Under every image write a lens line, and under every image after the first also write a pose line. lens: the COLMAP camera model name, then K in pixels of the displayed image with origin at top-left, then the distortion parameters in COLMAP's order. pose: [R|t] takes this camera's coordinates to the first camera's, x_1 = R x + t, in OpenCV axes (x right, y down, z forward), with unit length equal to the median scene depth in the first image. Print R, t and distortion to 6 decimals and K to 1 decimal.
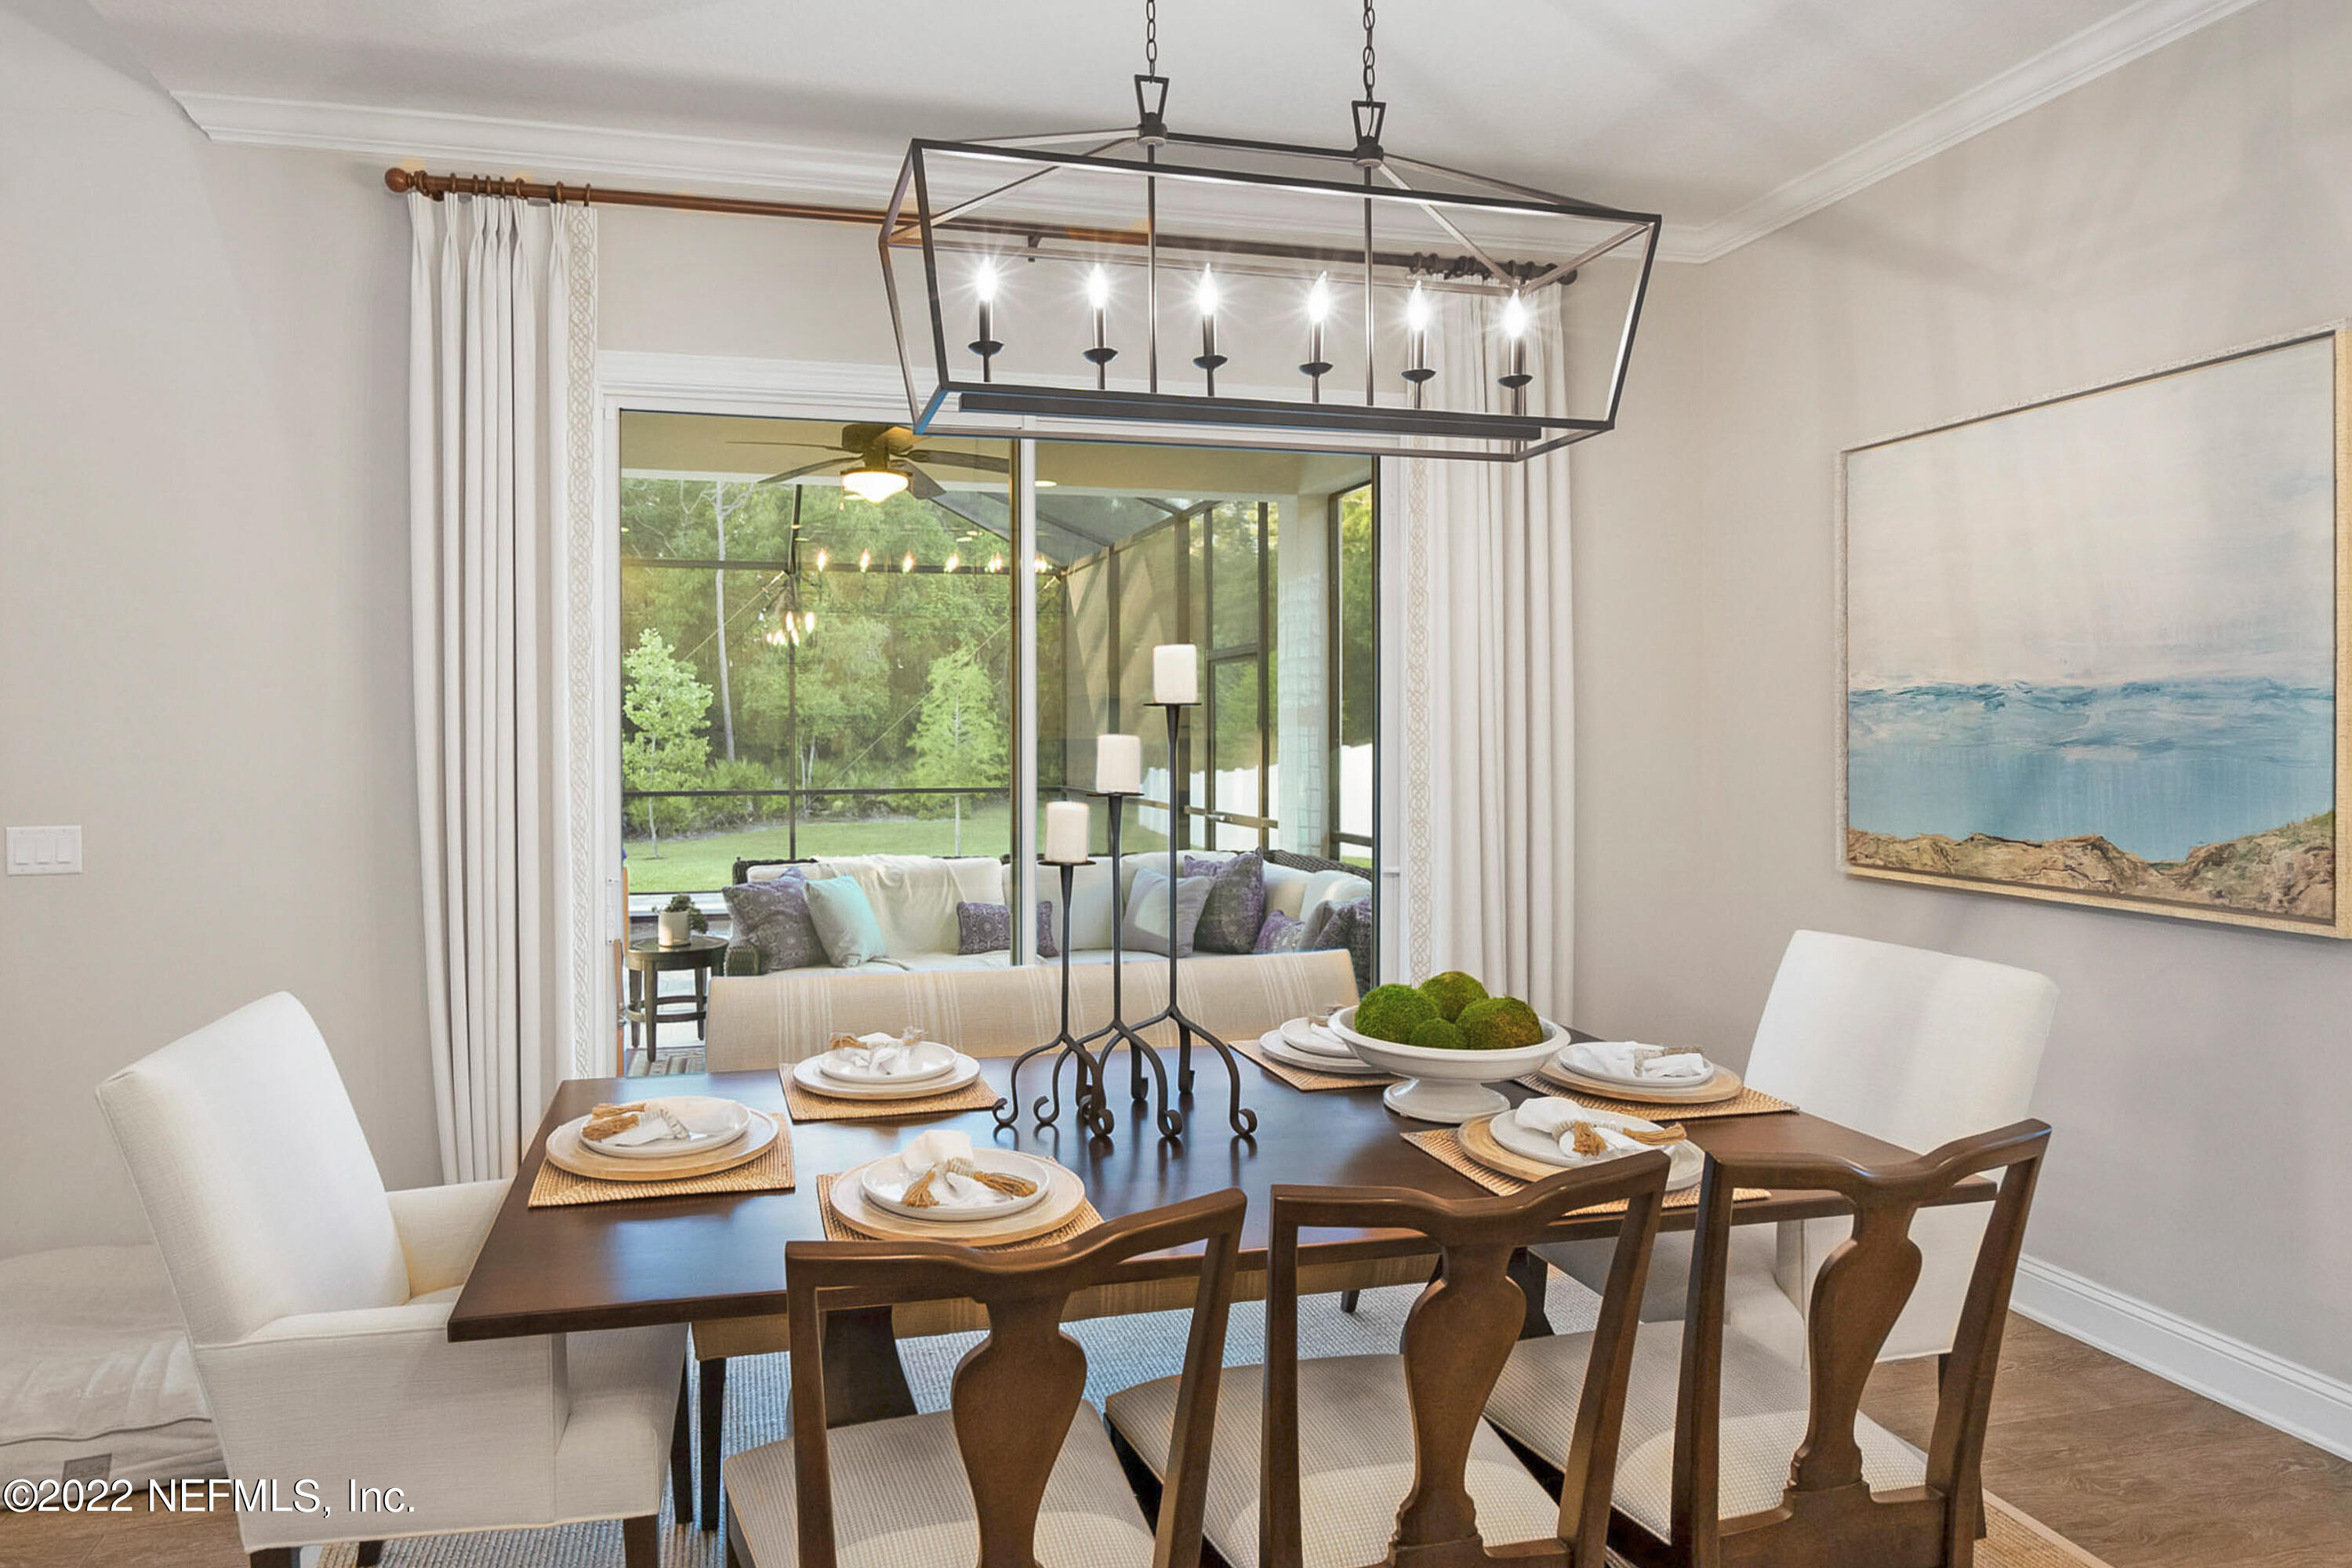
lens RADIAL K [[1311.1, 0, 1014.2], [0, 1311.1, 730.1], [0, 0, 1]] dist [0.000428, -0.000948]
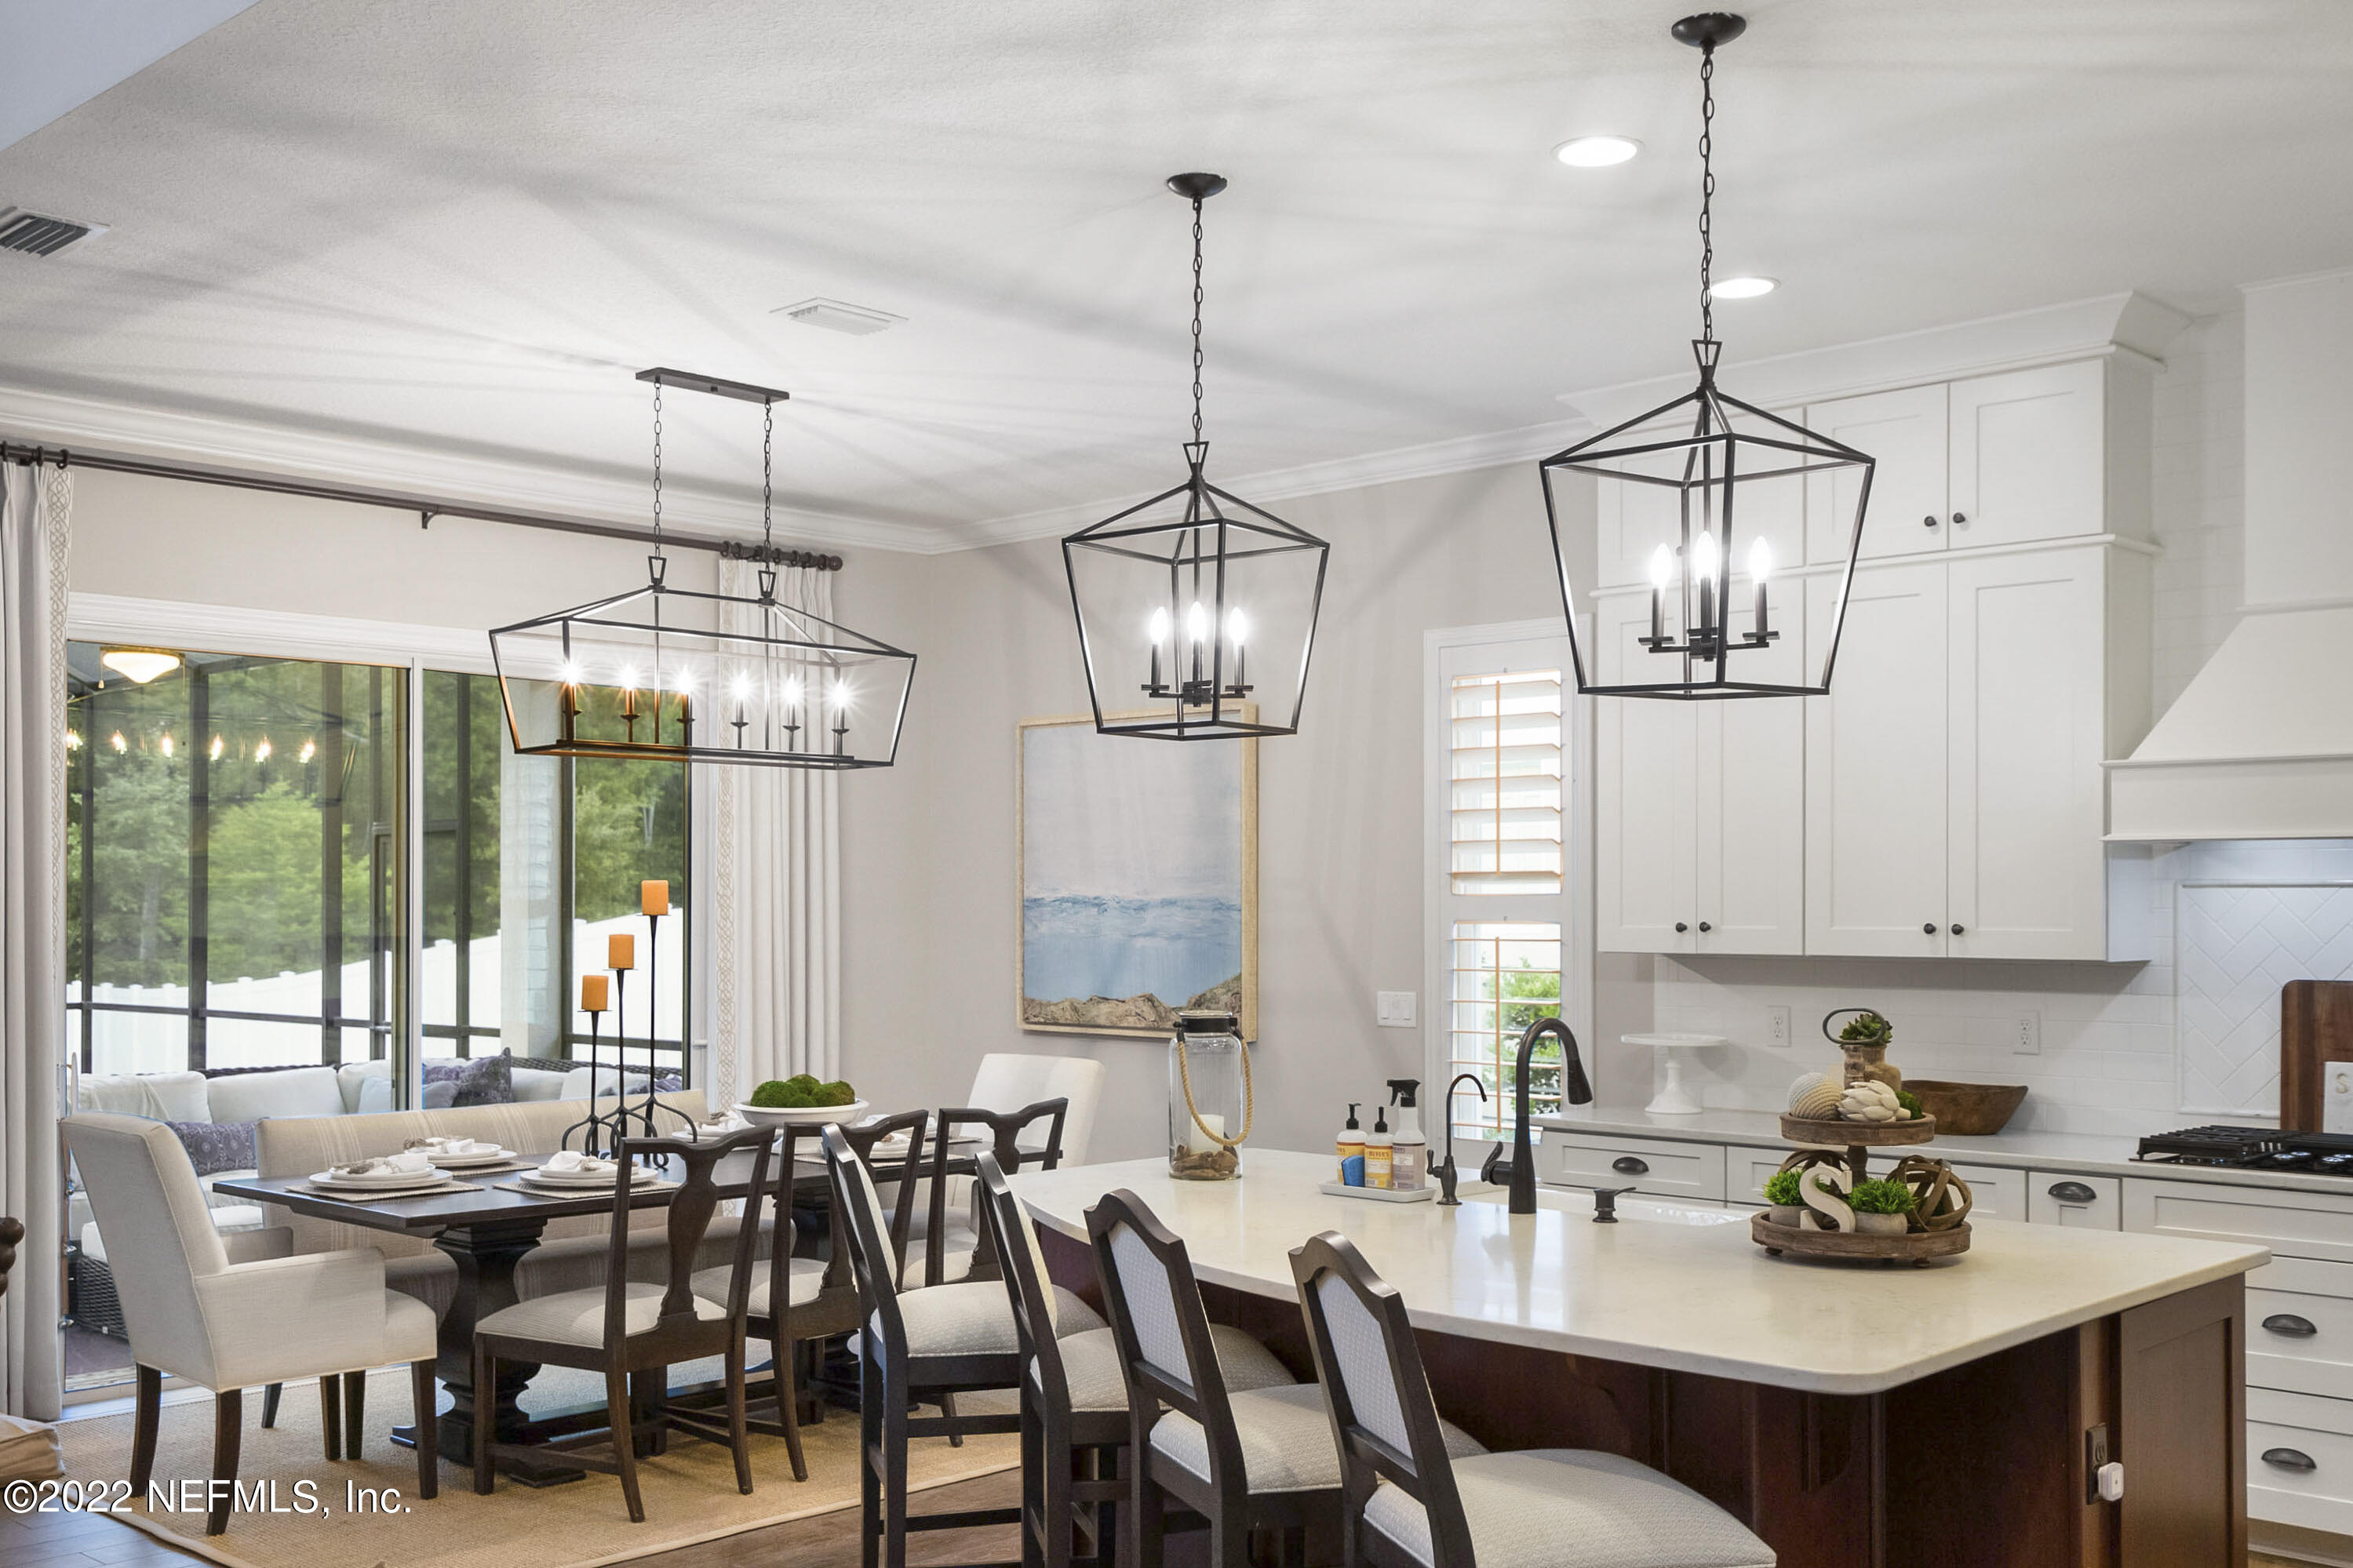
lens RADIAL K [[2239.7, 0, 1179.6], [0, 2239.7, 895.2], [0, 0, 1]] dist [0.007986, -0.002377]
pose [[0.824590, 0.006529, 0.565694, -0.649657], [-0.001842, 0.999959, -0.008856, -0.014040], [-0.565728, 0.006261, 0.824568, -1.195844]]
